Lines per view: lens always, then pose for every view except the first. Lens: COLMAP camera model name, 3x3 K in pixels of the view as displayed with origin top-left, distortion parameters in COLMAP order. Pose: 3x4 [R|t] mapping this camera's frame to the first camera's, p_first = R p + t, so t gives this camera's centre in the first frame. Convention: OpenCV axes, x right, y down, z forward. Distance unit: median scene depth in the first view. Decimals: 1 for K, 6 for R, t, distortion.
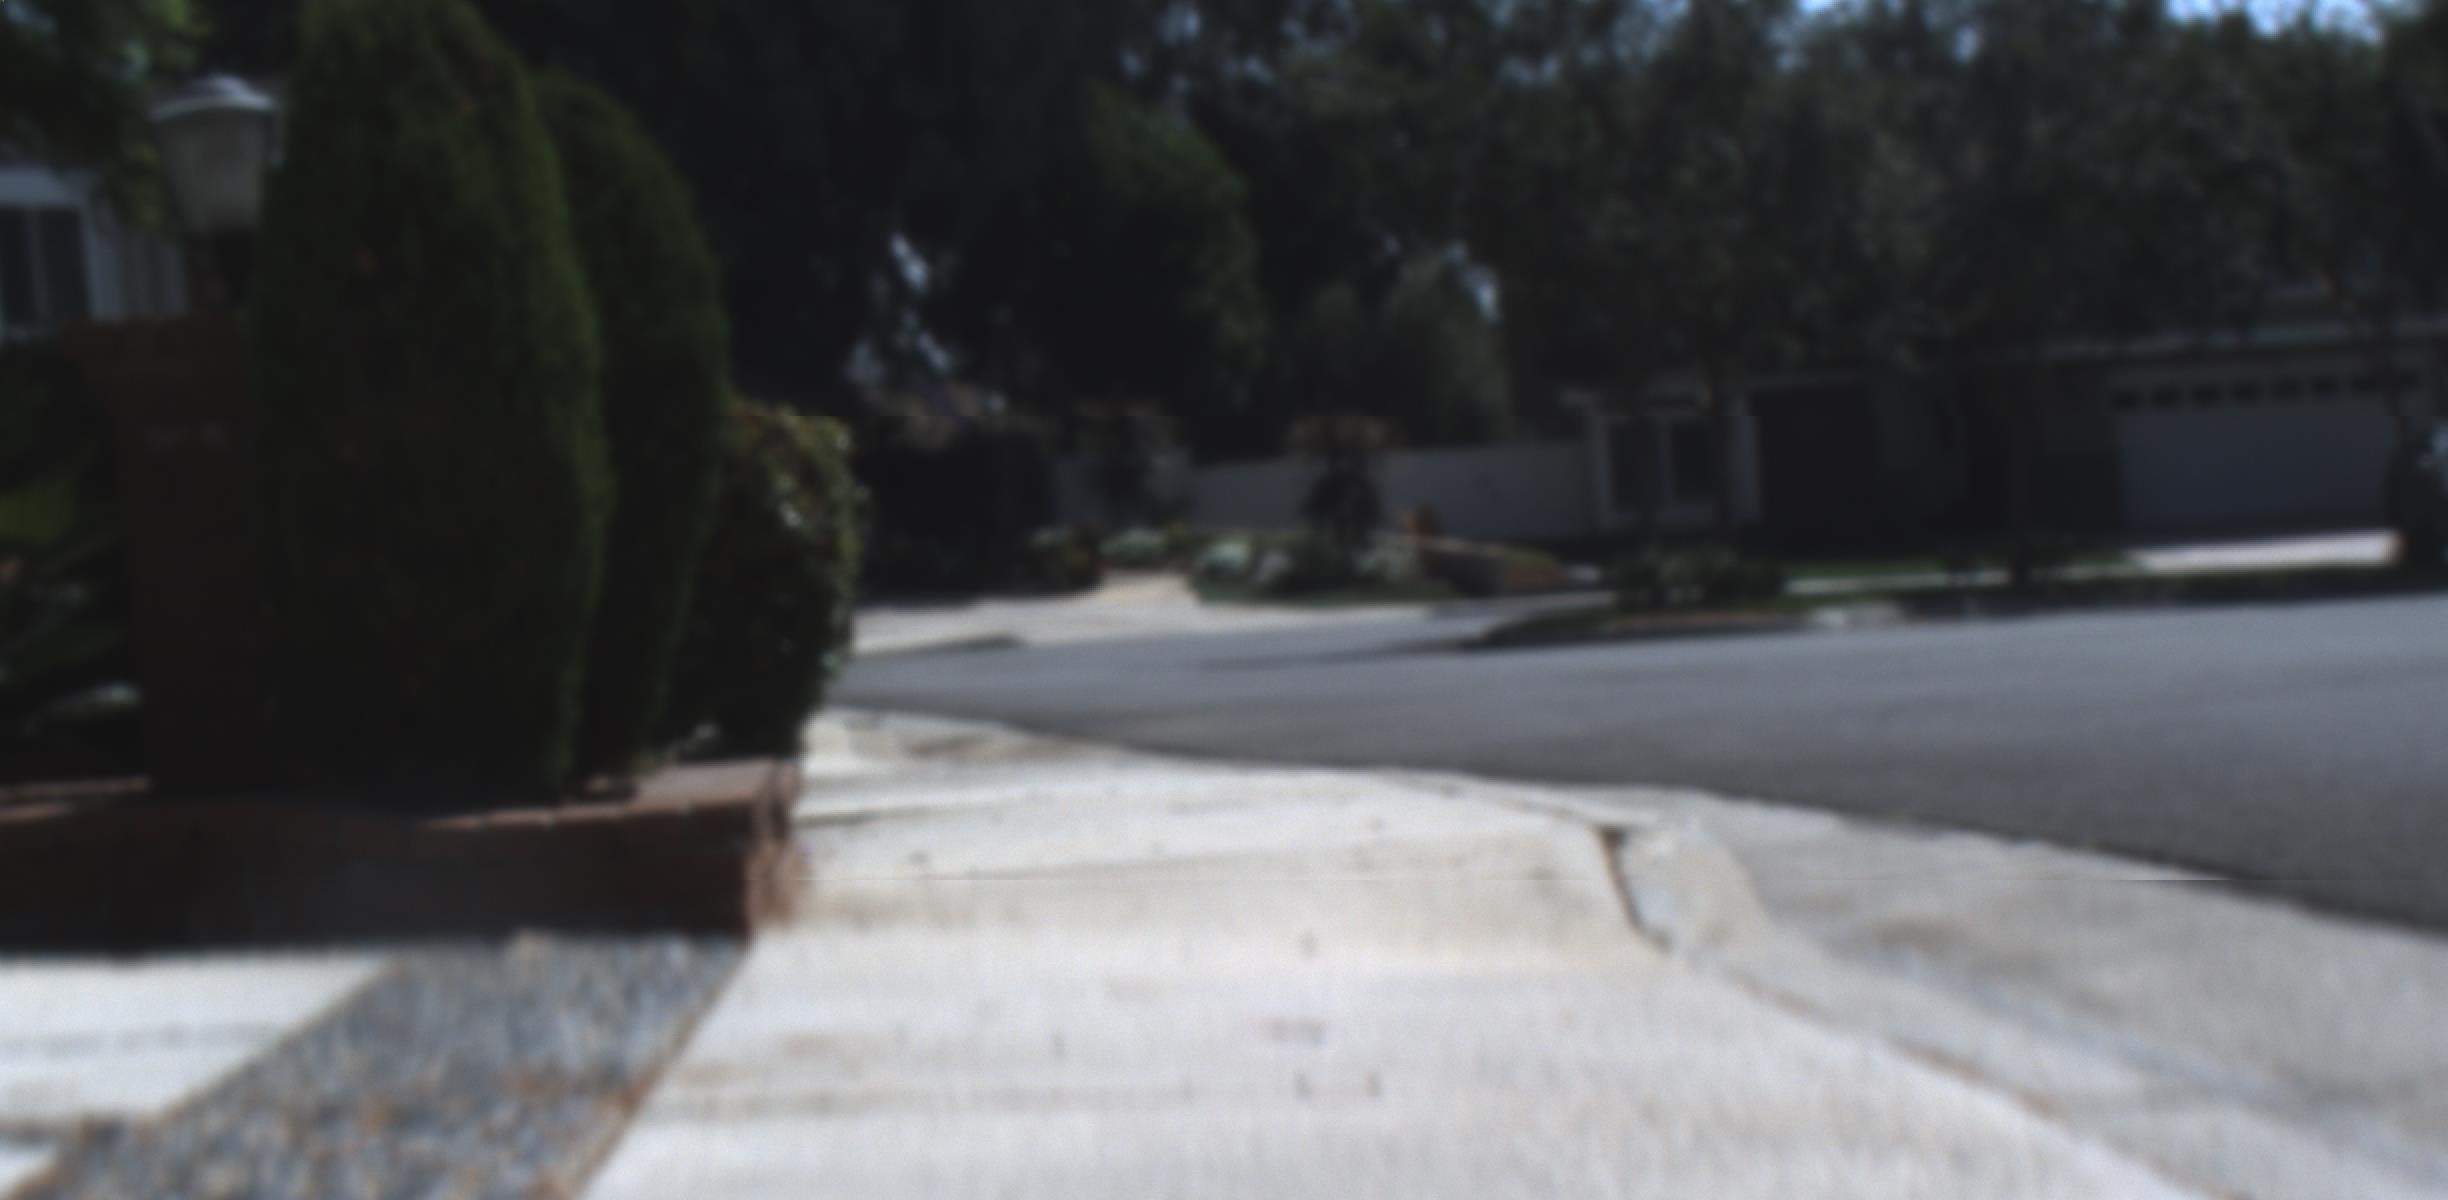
lens RADIAL K [[8325.3, 0, 1221.2], [0, 8325.3, 597.0], [0, 0, 1]] dist [0.451944, 0.000000]
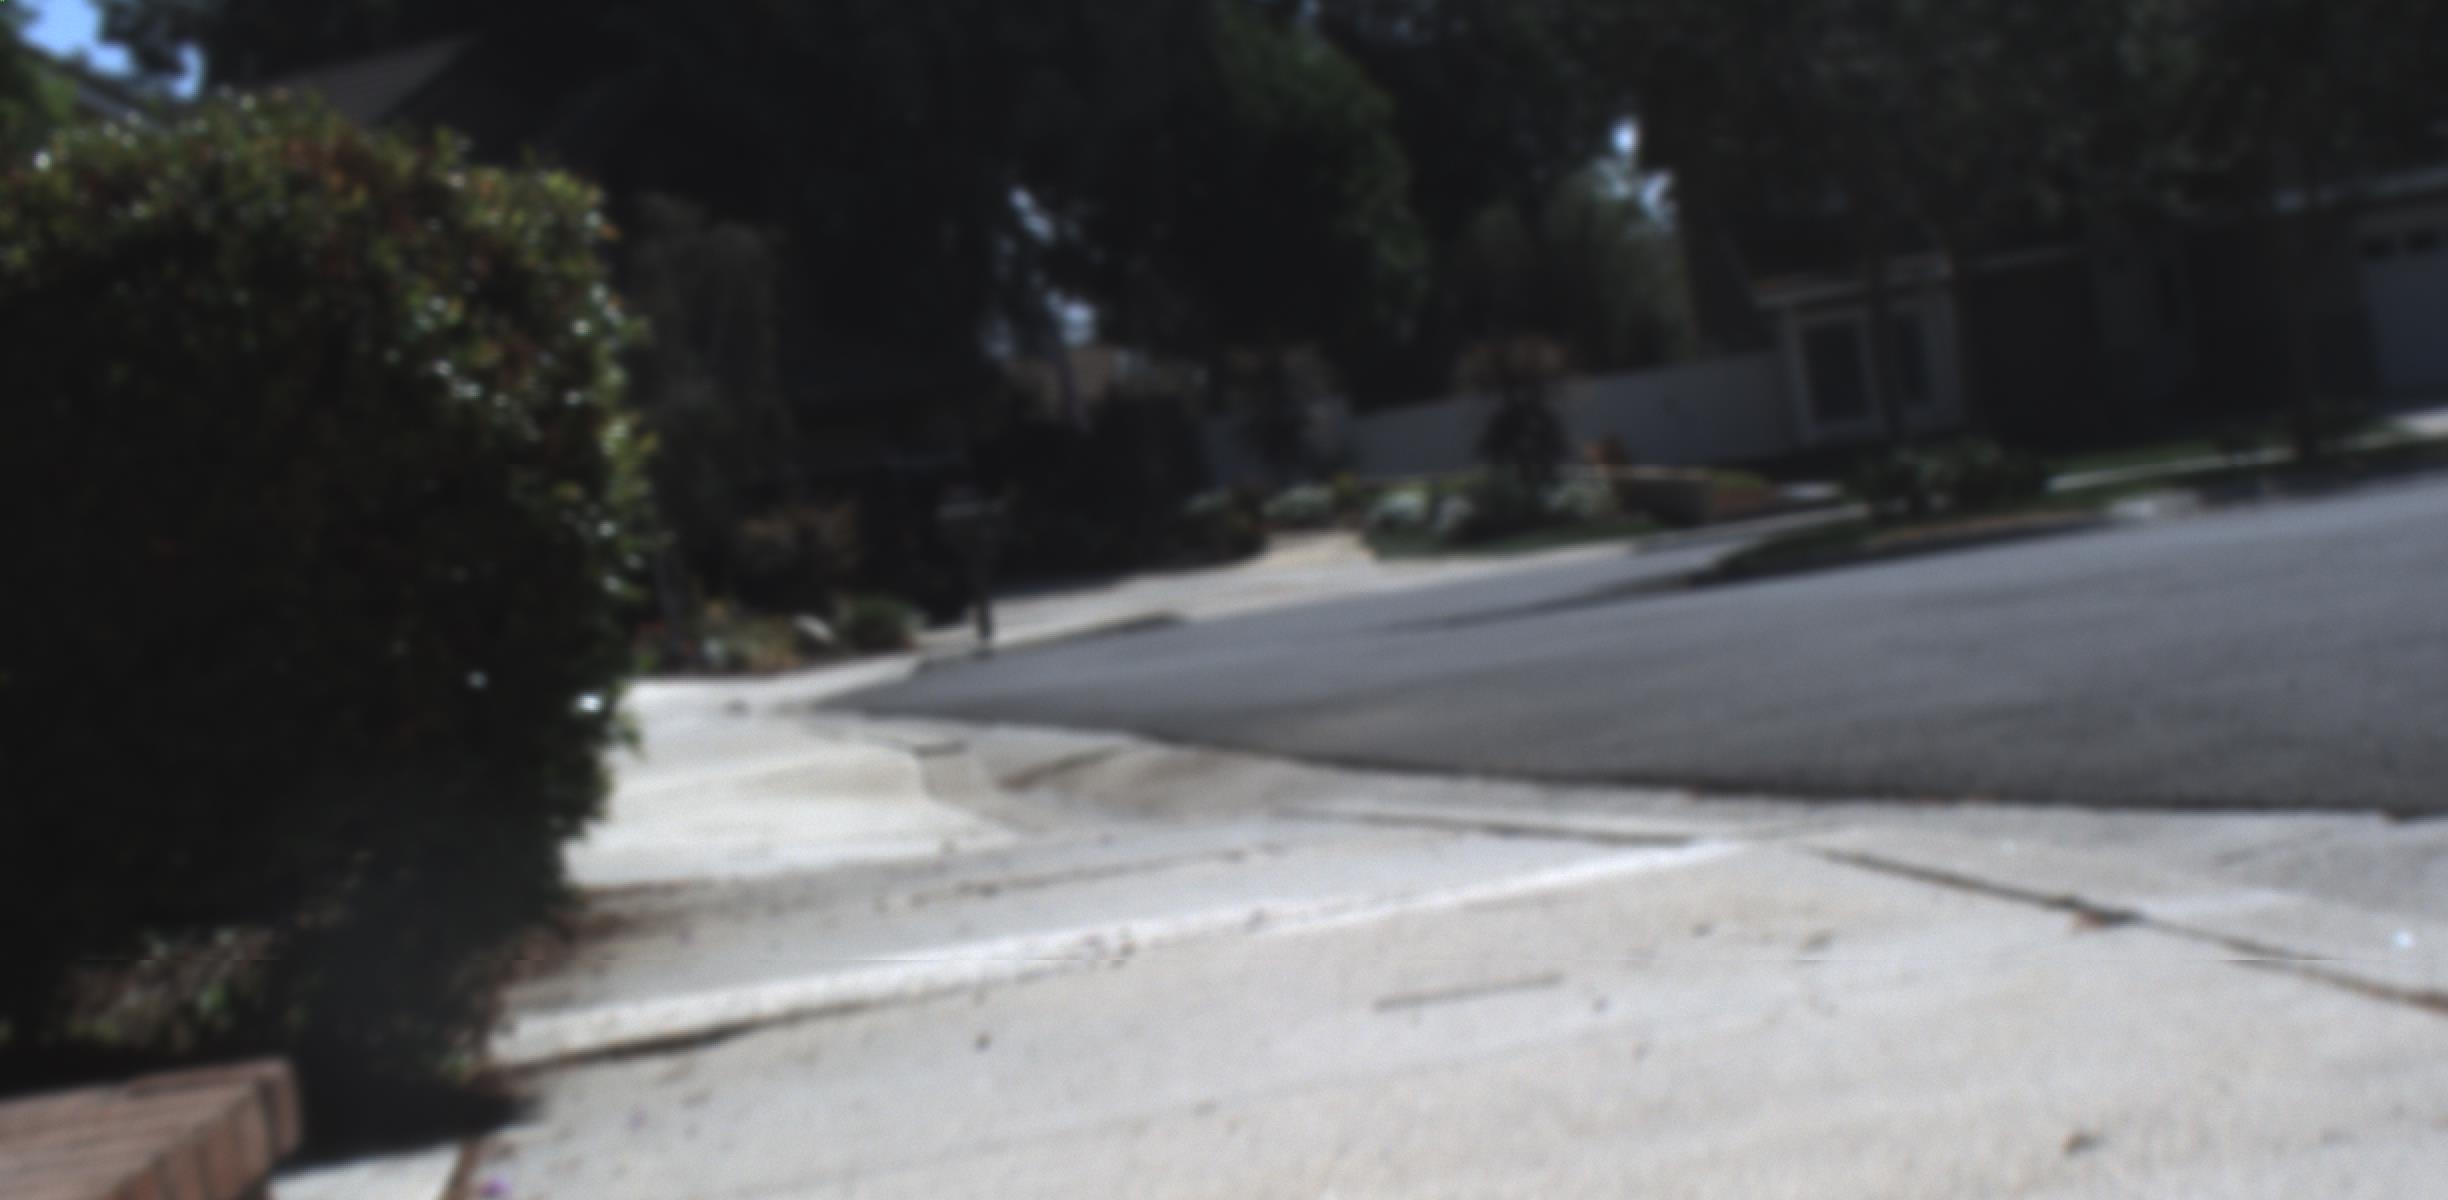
lens RADIAL K [[8325.3, 0, 1217.5], [0, 8325.3, 627.5], [0, 0, 1]] dist [0.451944, 0.000000]
pose [[0.996215, -0.084137, -0.021822, -0.000692], [0.084297, 0.996419, 0.006555, 0.000619], [0.021193, -0.008369, 0.999740, 0.102560]]
